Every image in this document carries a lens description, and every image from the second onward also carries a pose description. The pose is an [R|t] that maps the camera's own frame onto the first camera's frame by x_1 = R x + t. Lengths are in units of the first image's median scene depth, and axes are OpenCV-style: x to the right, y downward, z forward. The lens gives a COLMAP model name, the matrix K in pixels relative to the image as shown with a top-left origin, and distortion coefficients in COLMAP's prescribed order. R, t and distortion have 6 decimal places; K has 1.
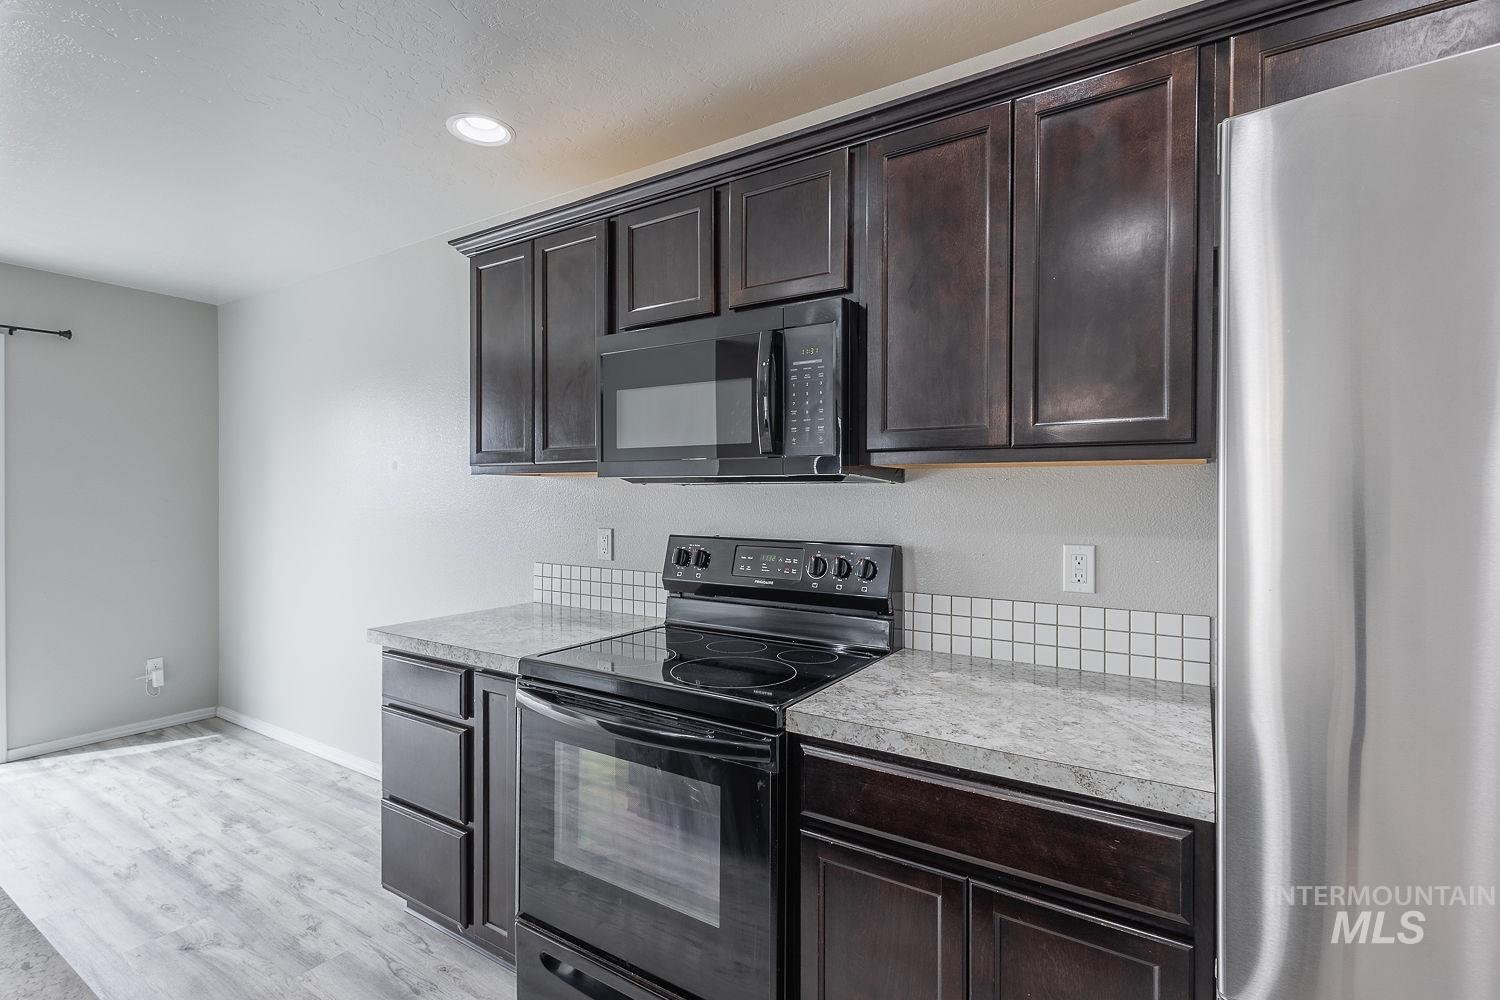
lens RADIAL K [[704.5, 0, 749.7], [0, 704.5, 497.9], [0, 0, 1]] dist [0.005898, -0.000771]
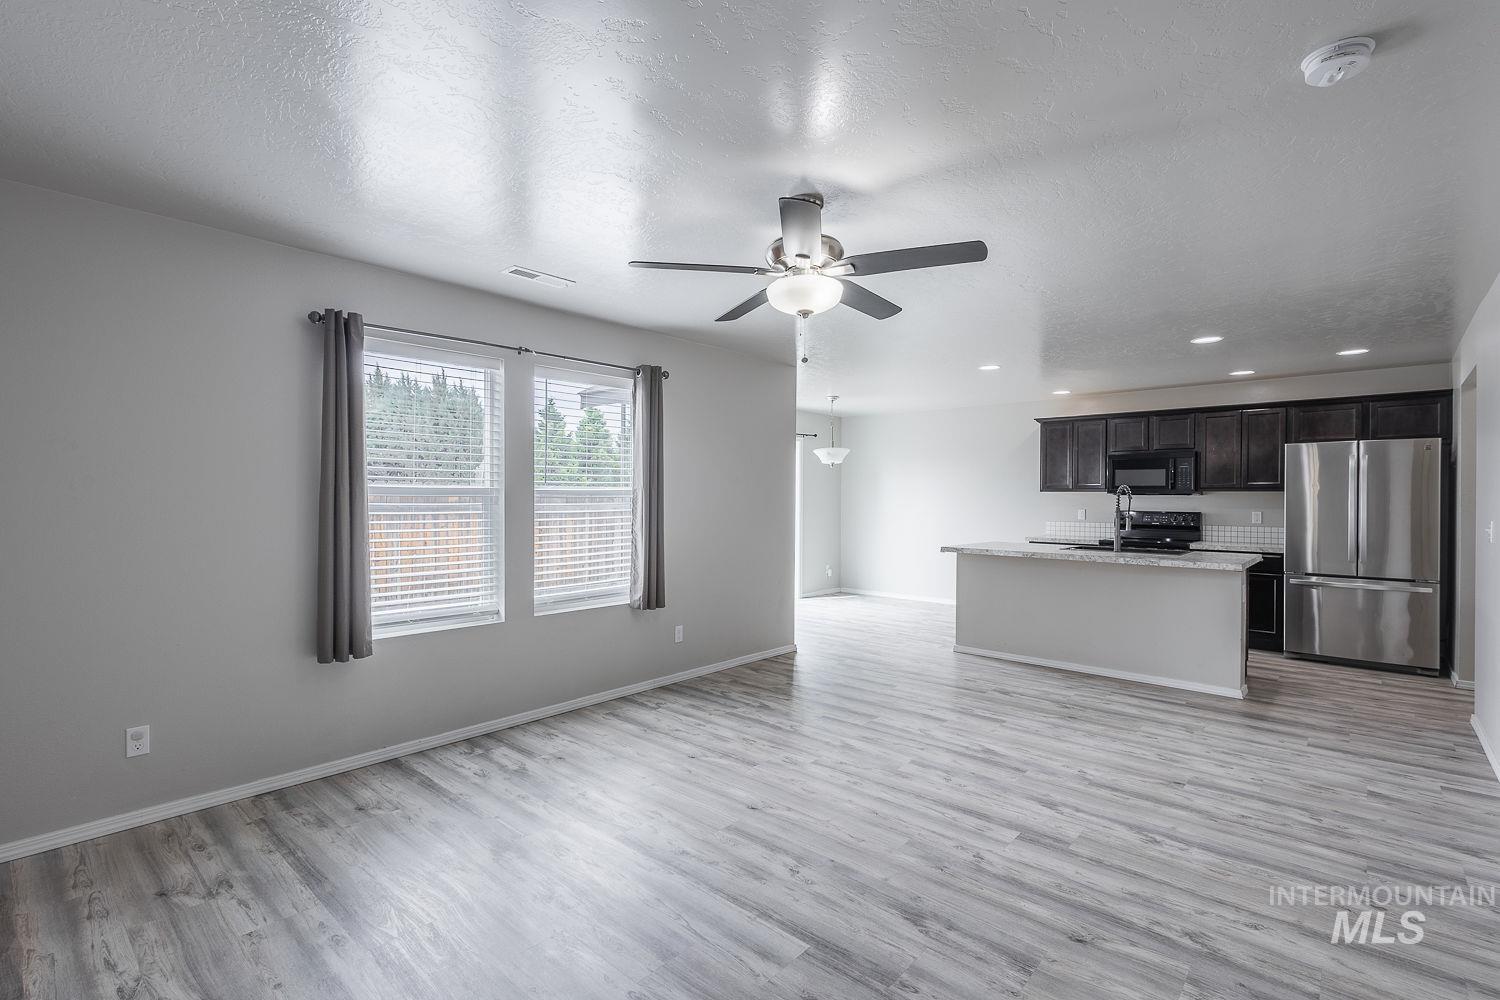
lens RADIAL K [[687.1, 0, 744.4], [0, 687.1, 496.1], [0, 0, 1]] dist [0.004063, 0.000143]
pose [[0.986174, 0.001135, -0.165710, -1.363948], [-0.001884, 0.999989, -0.004361, 0.002399], [0.165703, 0.004613, 0.986165, -2.592614]]
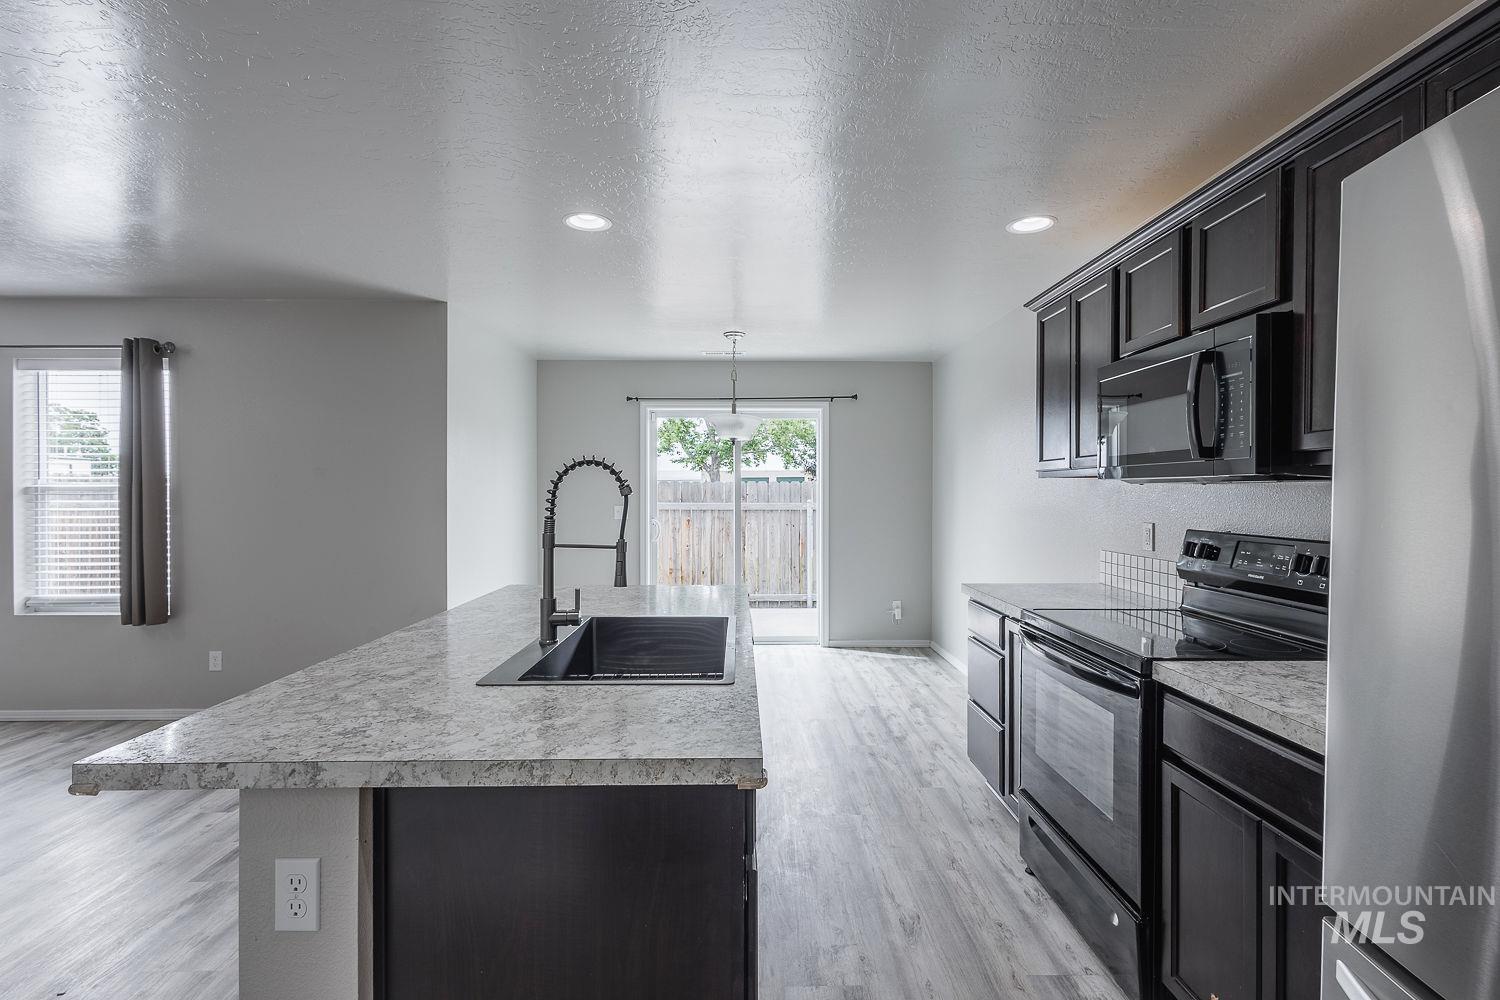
lens RADIAL K [[699.9, 0, 749.1], [0, 699.9, 495.9], [0, 0, 1]] dist [0.007110, -0.000587]
pose [[0.555209, 0.001204, -0.831710, 0.448720], [-0.001856, 0.999998, 0.000209, 0.000945], [0.831709, 0.001428, 0.555210, -0.199362]]
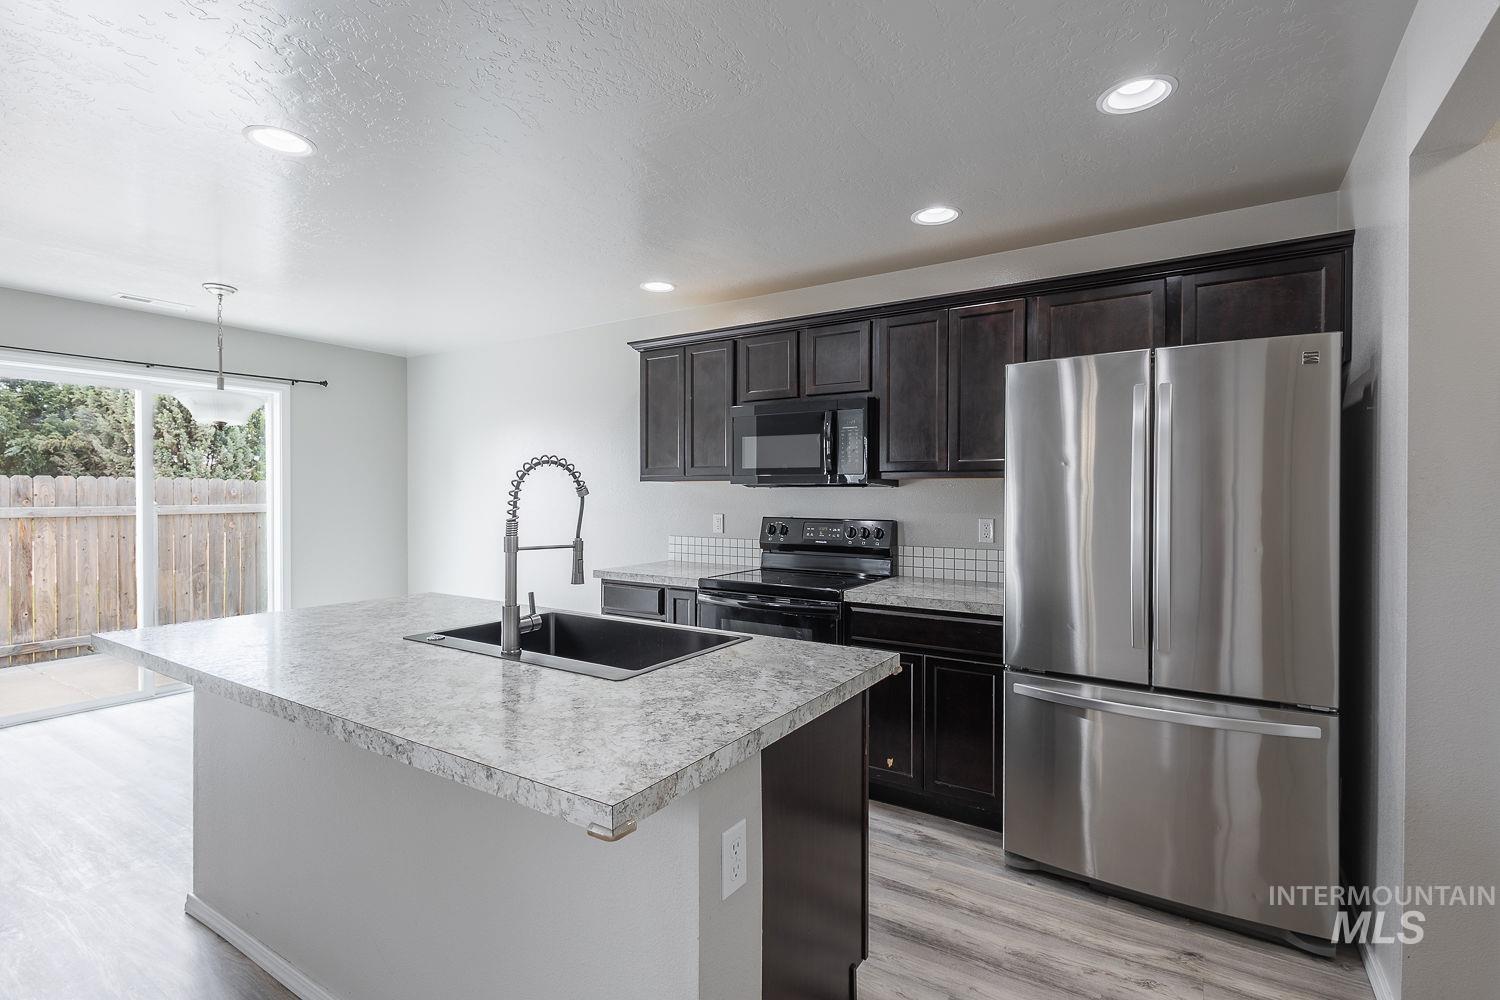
lens RADIAL K [[699.9, 0, 749.1], [0, 699.9, 495.9], [0, 0, 1]] dist [0.007110, -0.000587]
pose [[0.999999, -0.001173, 0.000071, -0.156637], [0.001173, 0.999999, -0.000083, 0.001332], [-0.000071, 0.000083, 1.000000, -0.759506]]
